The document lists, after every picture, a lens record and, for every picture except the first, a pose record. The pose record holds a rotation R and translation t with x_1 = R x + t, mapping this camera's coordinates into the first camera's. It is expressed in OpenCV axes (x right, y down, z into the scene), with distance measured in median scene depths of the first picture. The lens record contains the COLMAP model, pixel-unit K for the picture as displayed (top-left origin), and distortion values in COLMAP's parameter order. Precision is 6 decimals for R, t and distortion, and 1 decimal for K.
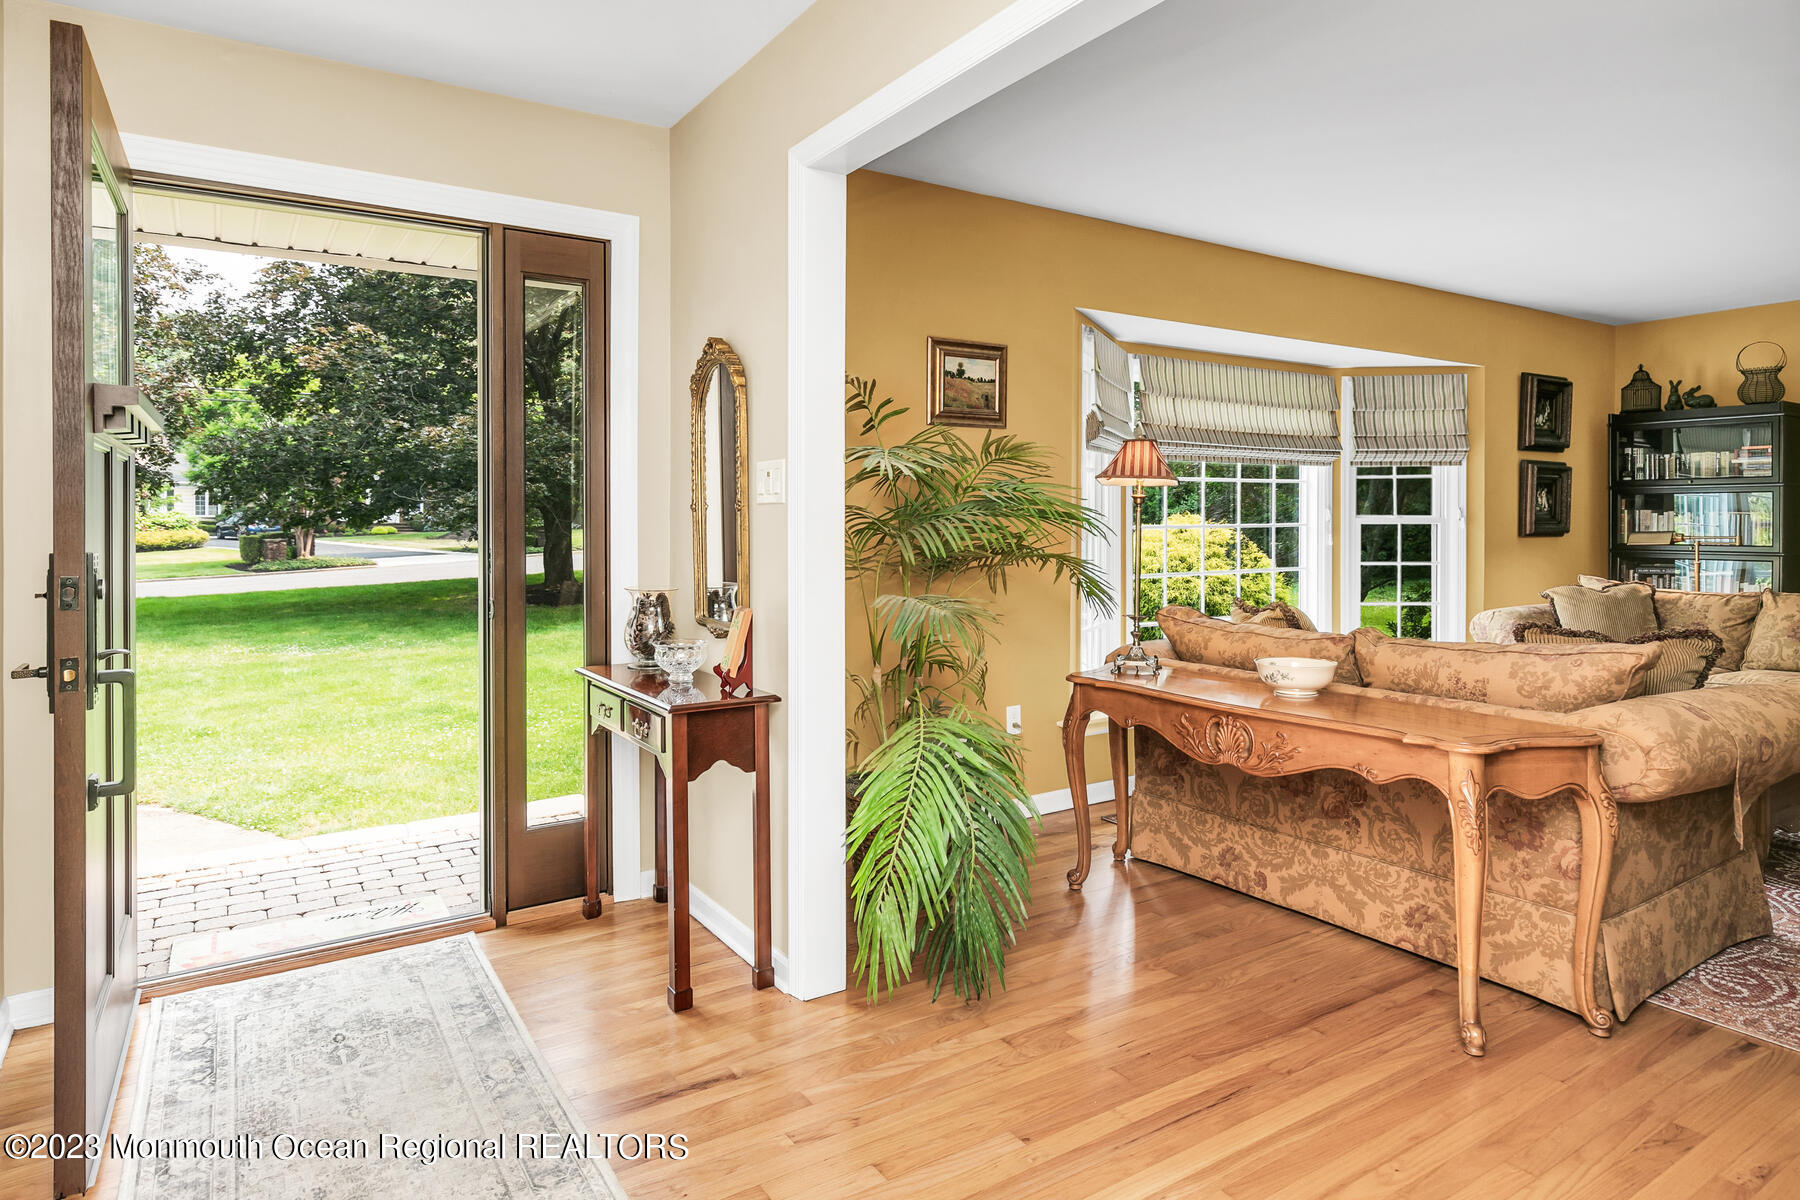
lens RADIAL K [[1193.0, 0, 902.1], [0, 1193.0, 527.6], [0, 0, 1]] dist [0.002173, -0.001203]
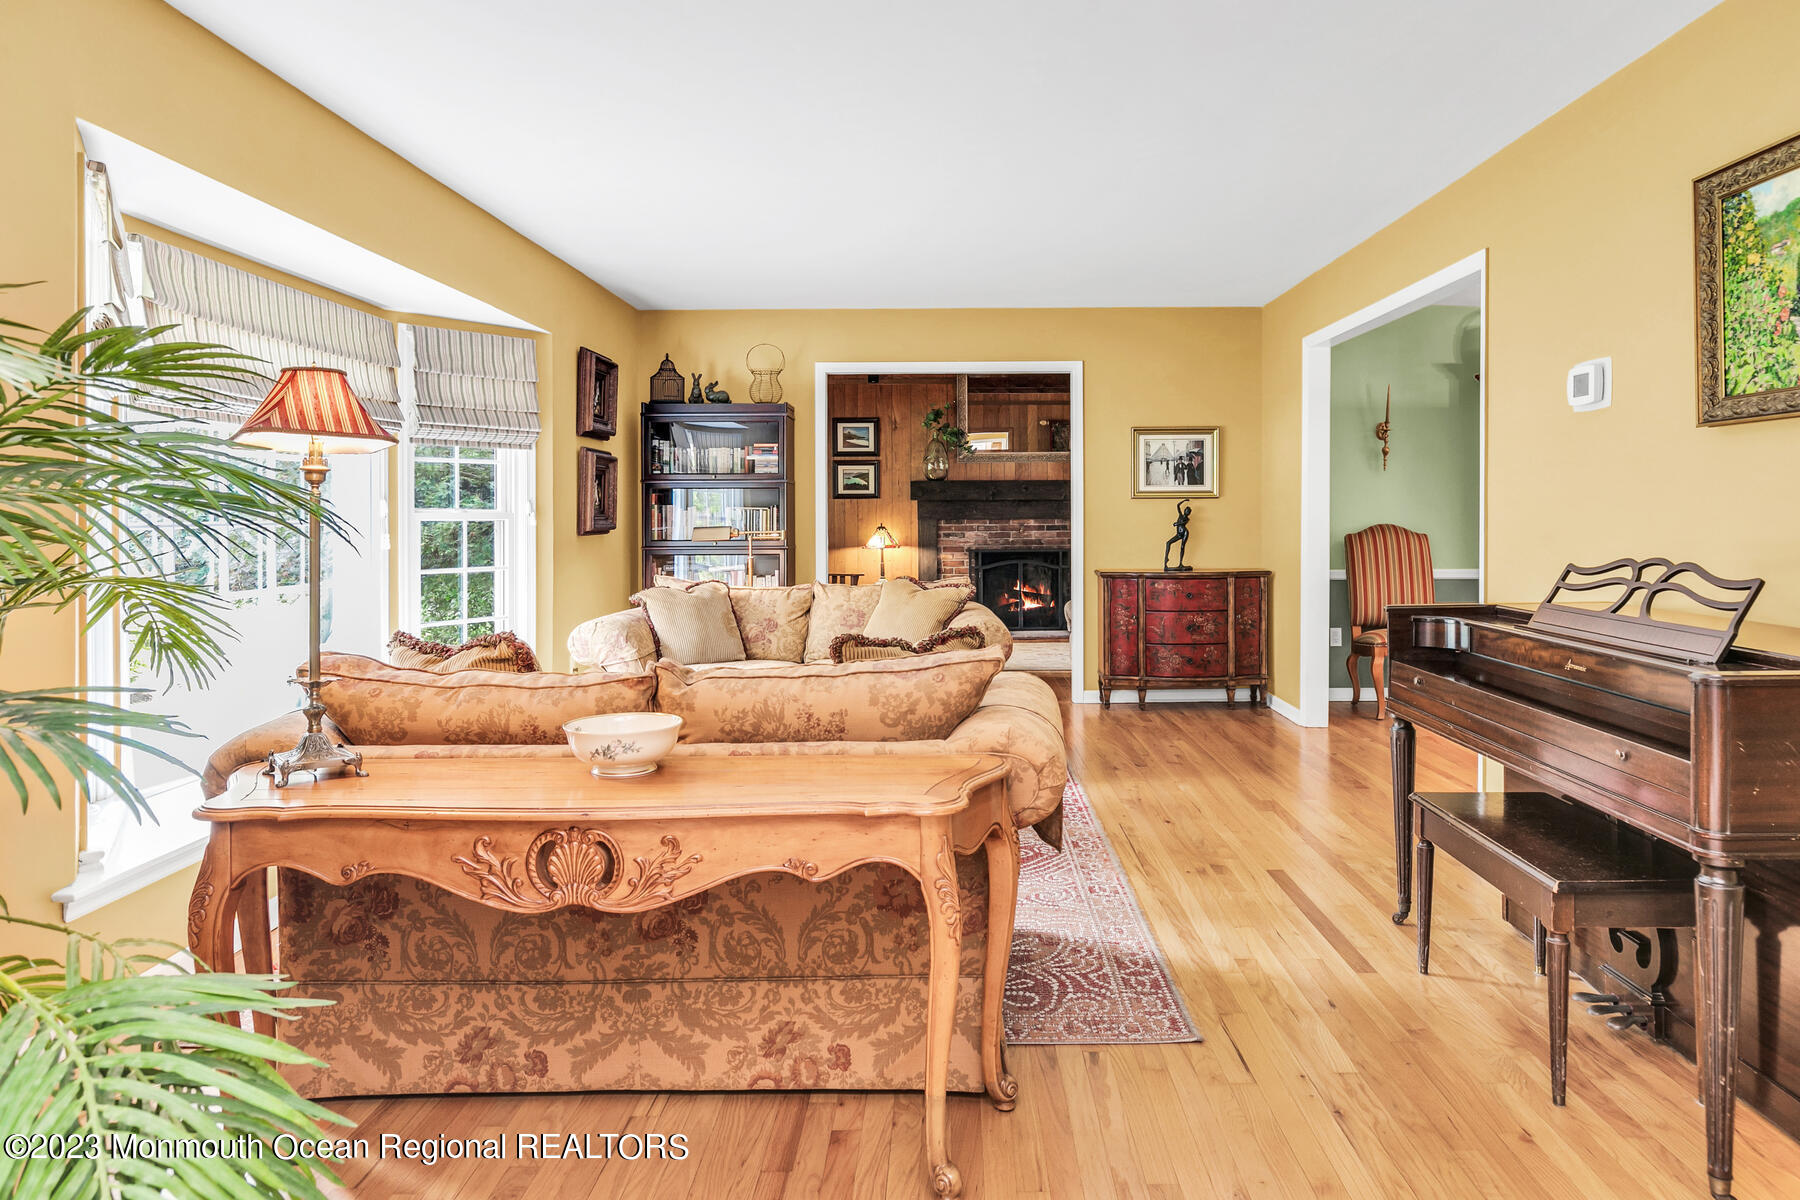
lens RADIAL K [[1193.0, 0, 902.1], [0, 1193.0, 527.6], [0, 0, 1]] dist [0.002173, -0.001203]
pose [[0.527151, -0.008453, 0.849730, -0.143272], [0.009439, 0.999947, 0.004092, 0.001980], [-0.849719, 0.005863, 0.527203, 0.478393]]
